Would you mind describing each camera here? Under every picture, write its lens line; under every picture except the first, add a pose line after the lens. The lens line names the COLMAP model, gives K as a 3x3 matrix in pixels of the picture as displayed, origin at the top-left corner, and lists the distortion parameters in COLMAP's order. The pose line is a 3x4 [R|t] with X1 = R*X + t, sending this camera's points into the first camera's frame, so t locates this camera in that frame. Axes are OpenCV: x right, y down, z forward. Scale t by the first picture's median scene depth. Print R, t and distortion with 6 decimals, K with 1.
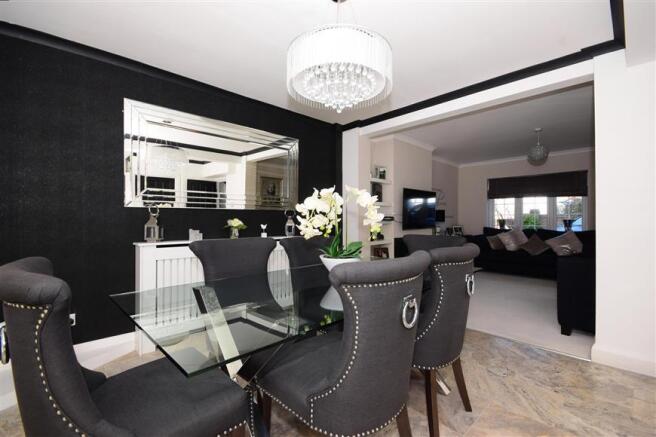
lens RADIAL K [[297.2, 0, 324.4], [0, 297.2, 218.4], [0, 0, 1]] dist [0.003100, -0.000165]
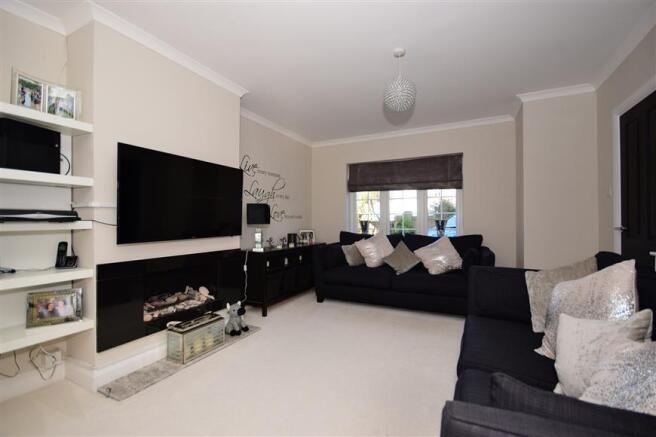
lens RADIAL K [[297.2, 0, 330.5], [0, 297.2, 219.5], [0, 0, 1]] dist [0.003100, -0.000165]
pose [[0.938566, -0.000396, 0.345099, 0.291537], [0.003651, 0.999955, -0.008781, 0.007496], [-0.345080, 0.009501, 0.938525, 0.380411]]
